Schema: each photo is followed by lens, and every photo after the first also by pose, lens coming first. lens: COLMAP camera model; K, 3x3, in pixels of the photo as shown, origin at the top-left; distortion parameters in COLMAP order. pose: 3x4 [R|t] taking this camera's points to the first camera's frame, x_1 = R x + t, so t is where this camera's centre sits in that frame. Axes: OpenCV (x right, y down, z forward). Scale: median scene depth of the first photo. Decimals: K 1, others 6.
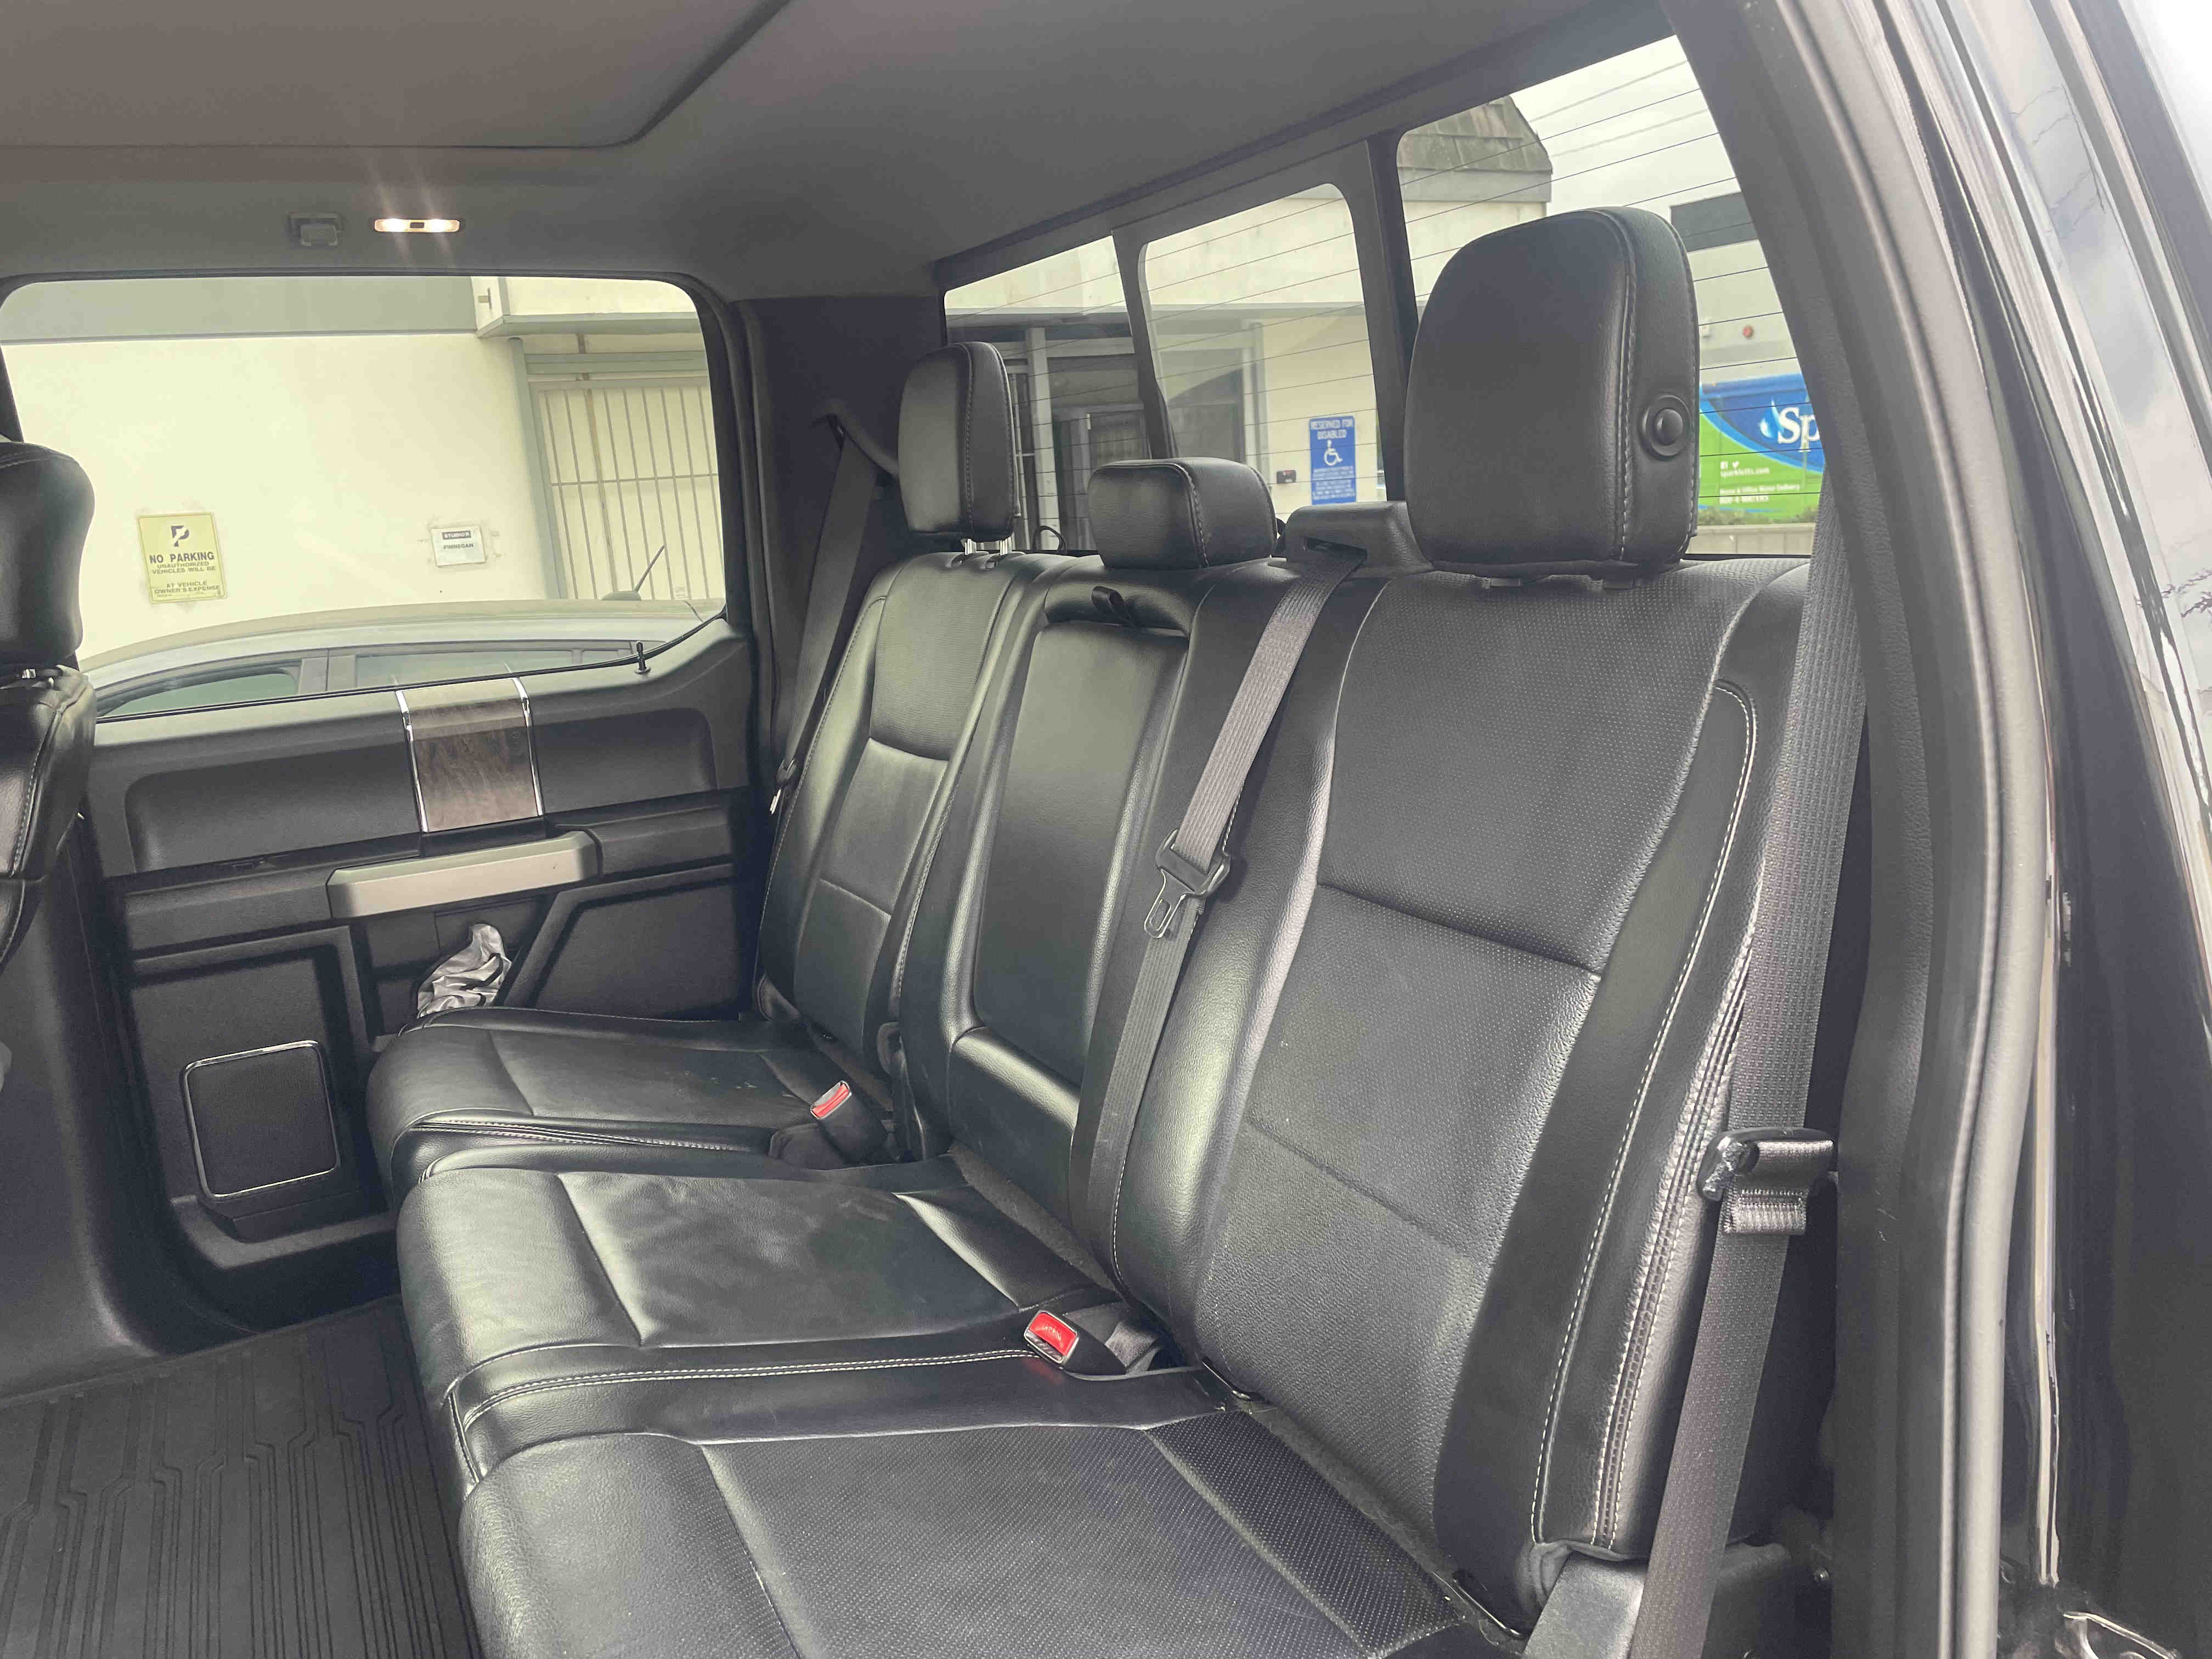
lens RADIAL K [[1693.1, 0, 1106.0], [0, 1693.1, 829.5], [0, 0, 1]] dist [0.083498, -0.107754]
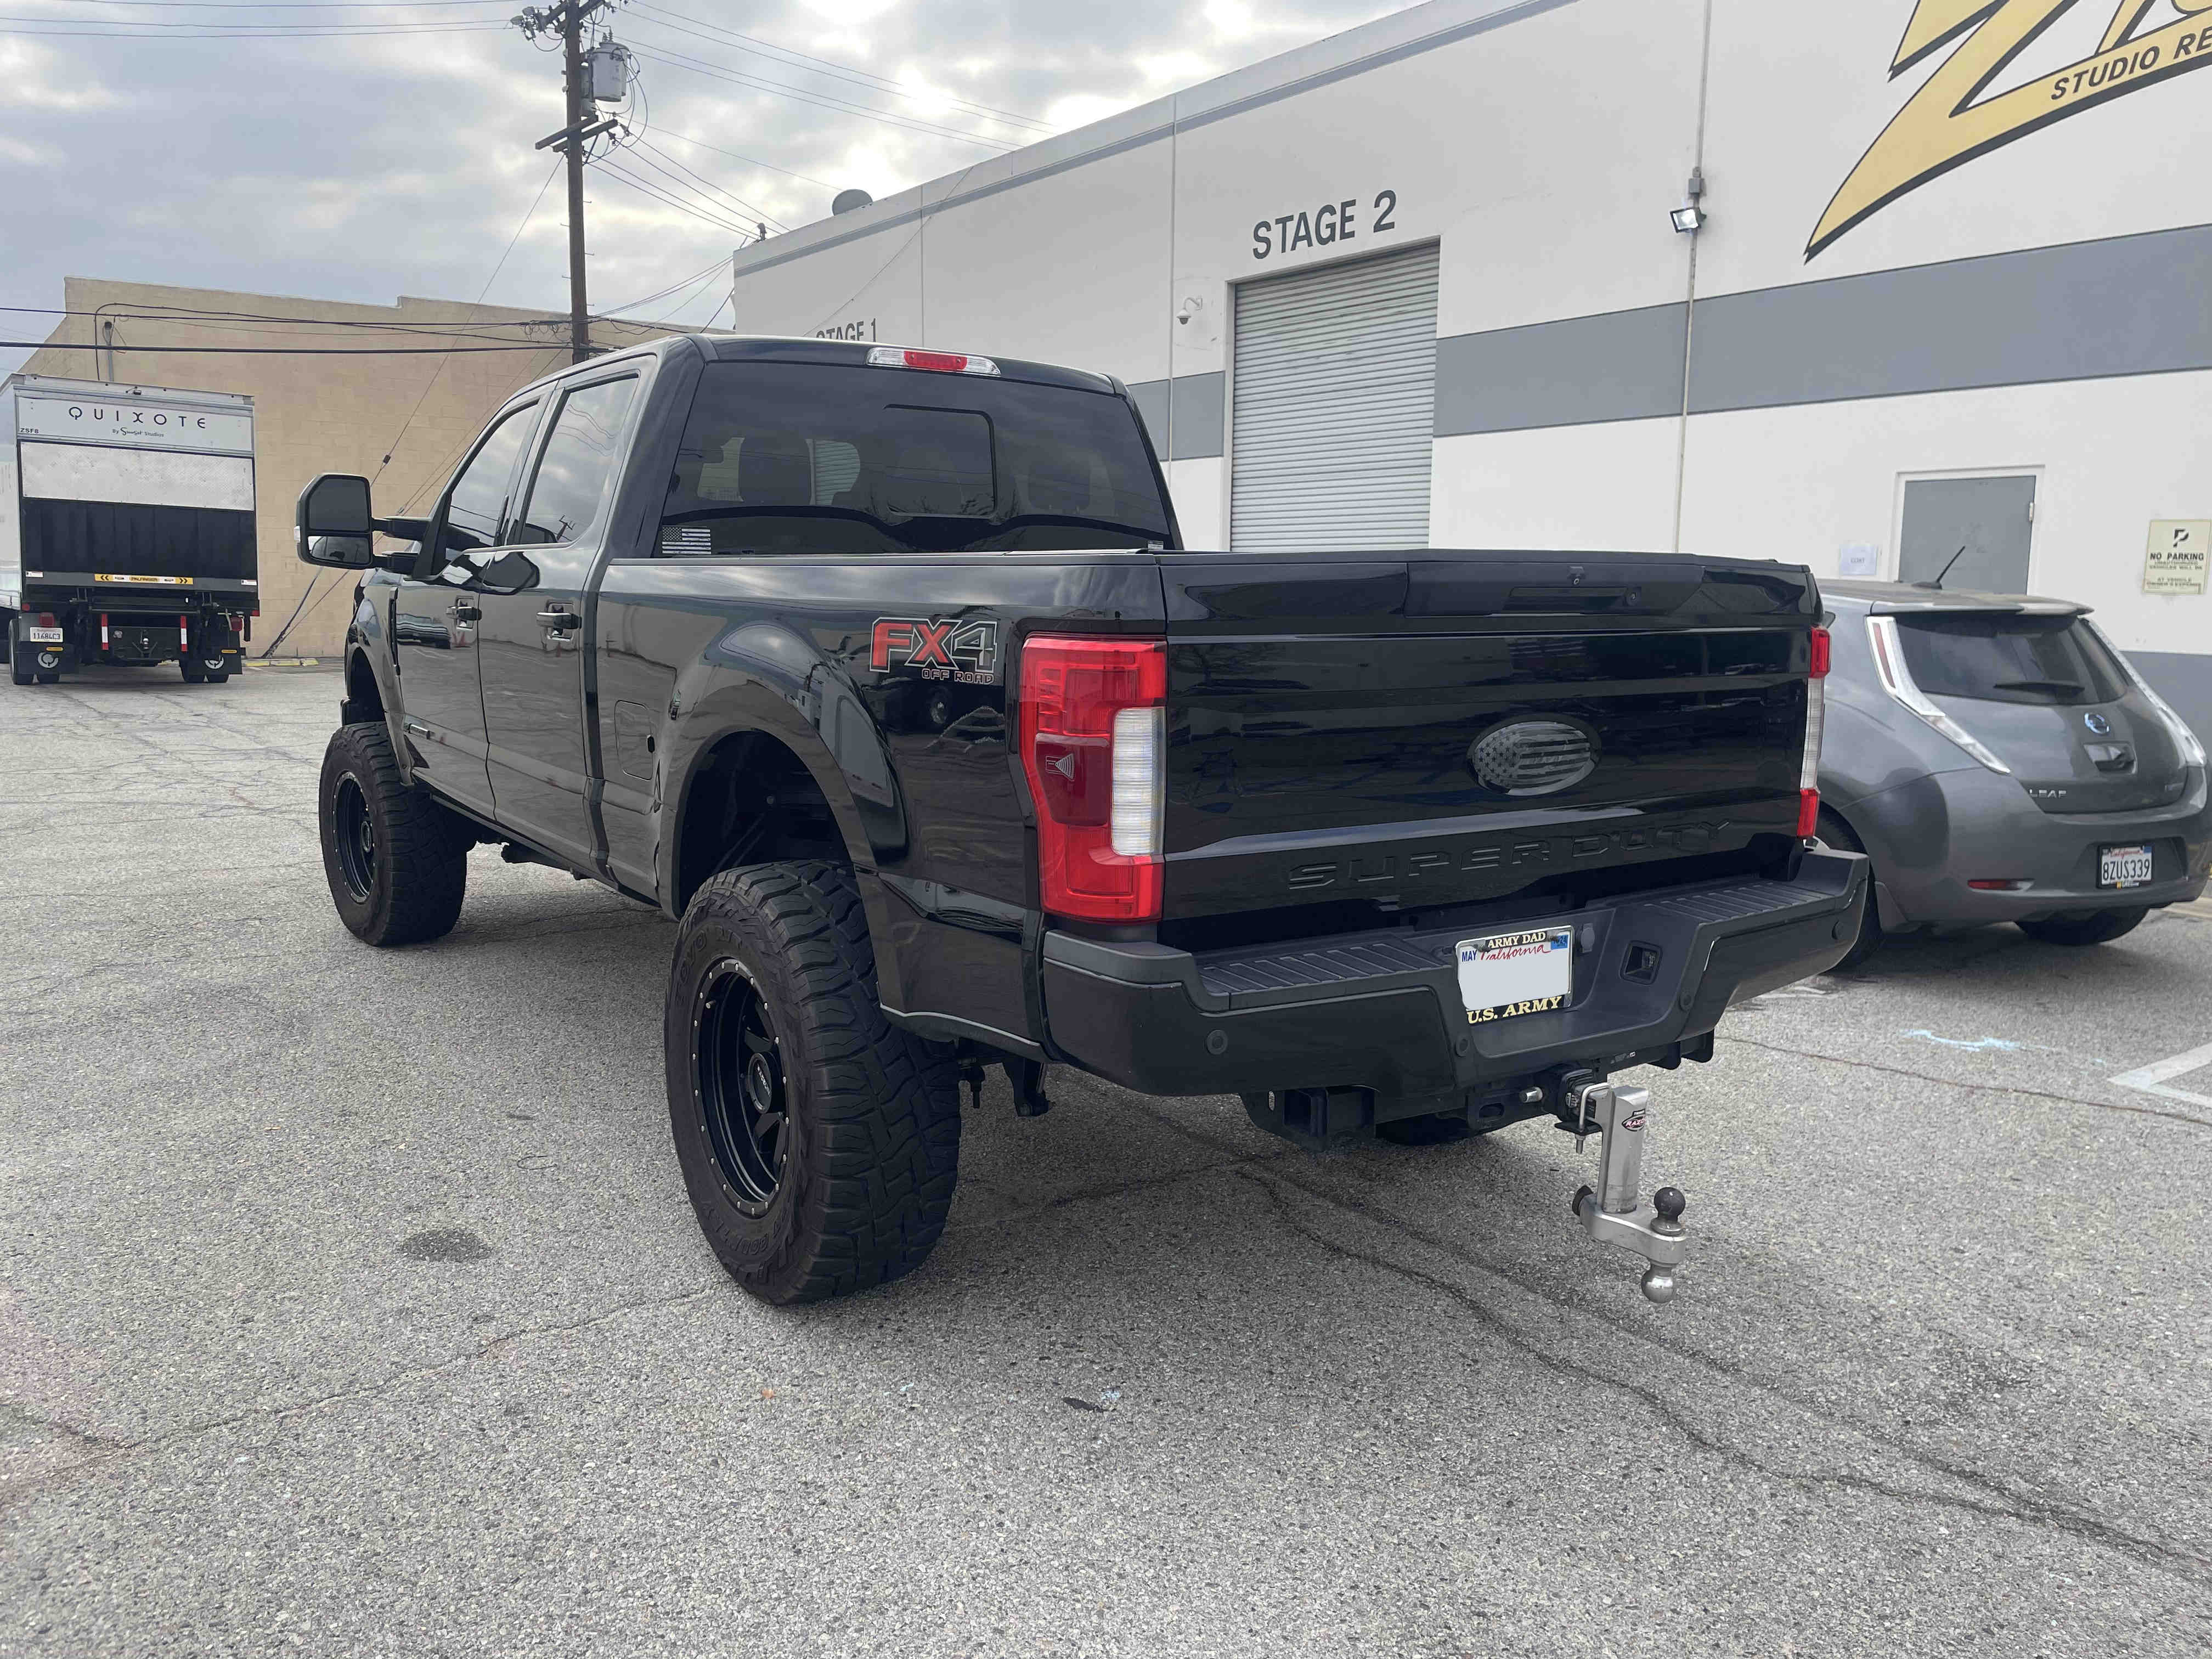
lens RADIAL K [[1684.2, 0, 1103.7], [0, 1684.2, 818.0], [0, 0, 1]] dist [0.075925, -0.091908]
pose [[0.138776, 0.224313, -0.964585, 0.497200], [-0.216996, 0.957228, 0.191383, -0.051470], [0.966258, 0.182752, 0.181515, 0.119766]]
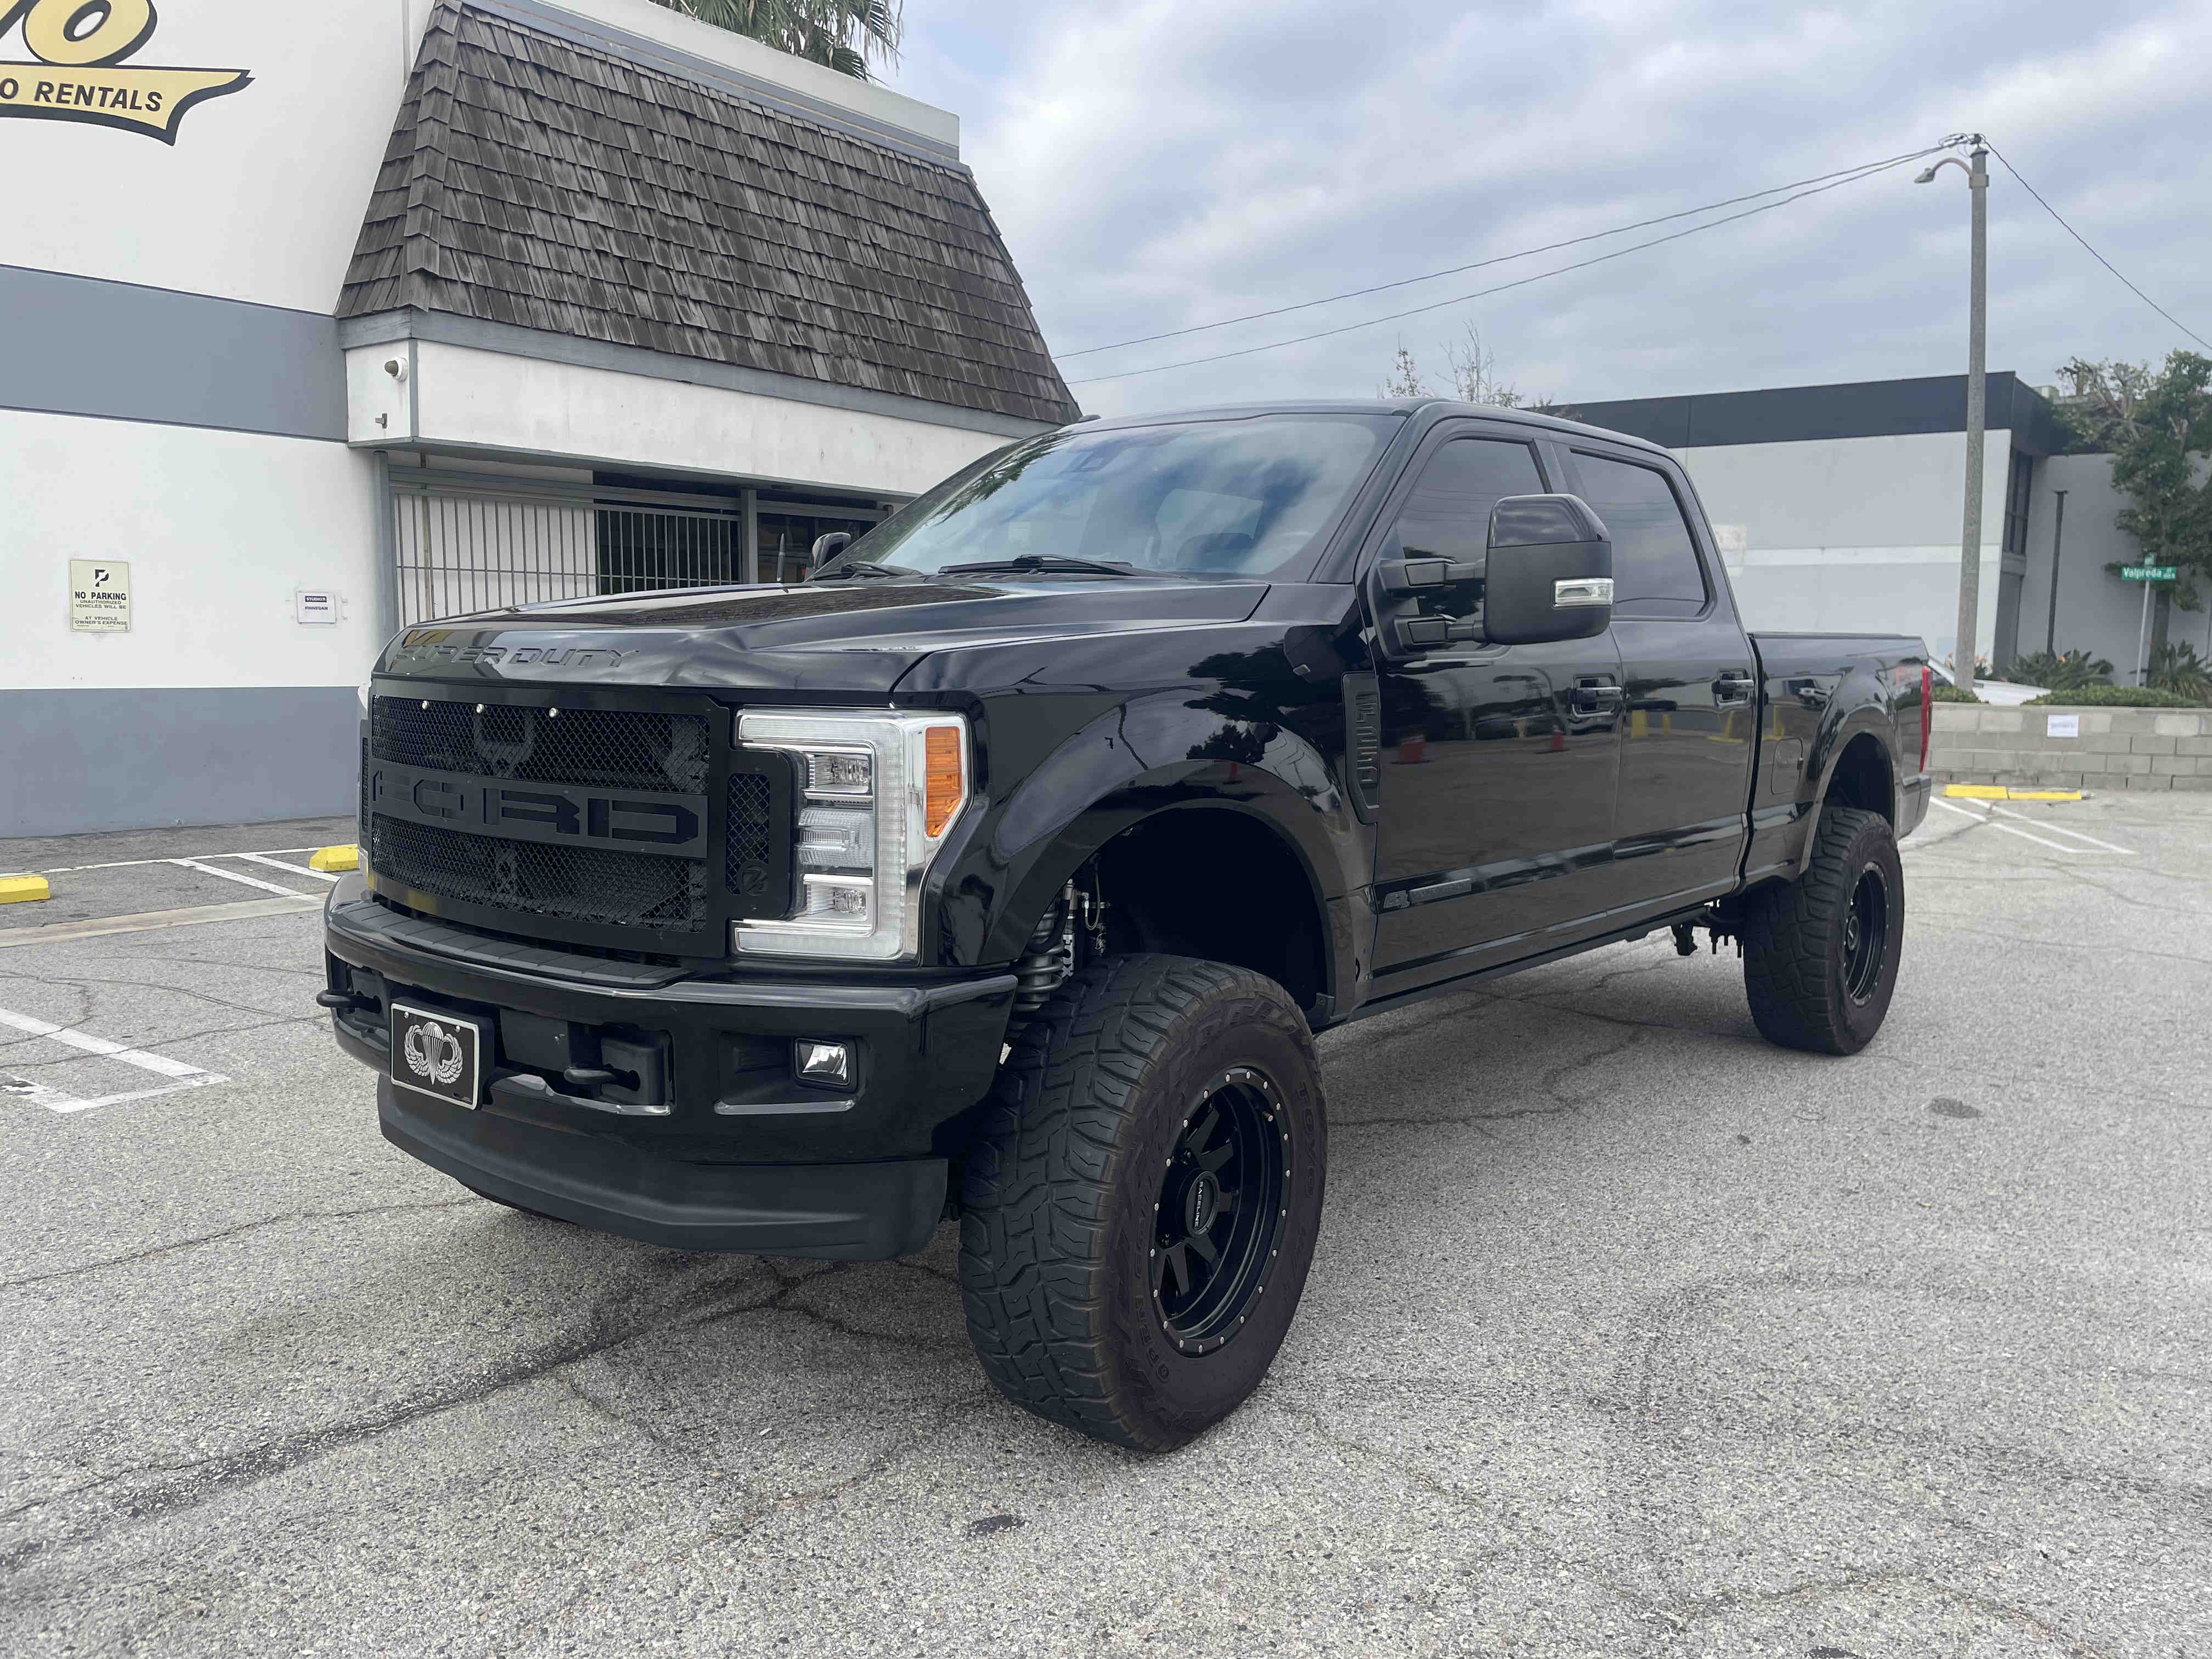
lens RADIAL K [[1684.2, 0, 1103.7], [0, 1684.2, 818.0], [0, 0, 1]] dist [0.075925, -0.091908]
pose [[0.911902, 0.042981, 0.408150, -0.367338], [-0.001479, 0.994839, -0.101458, 0.111699], [-0.410404, 0.091916, 0.907259, -0.341506]]
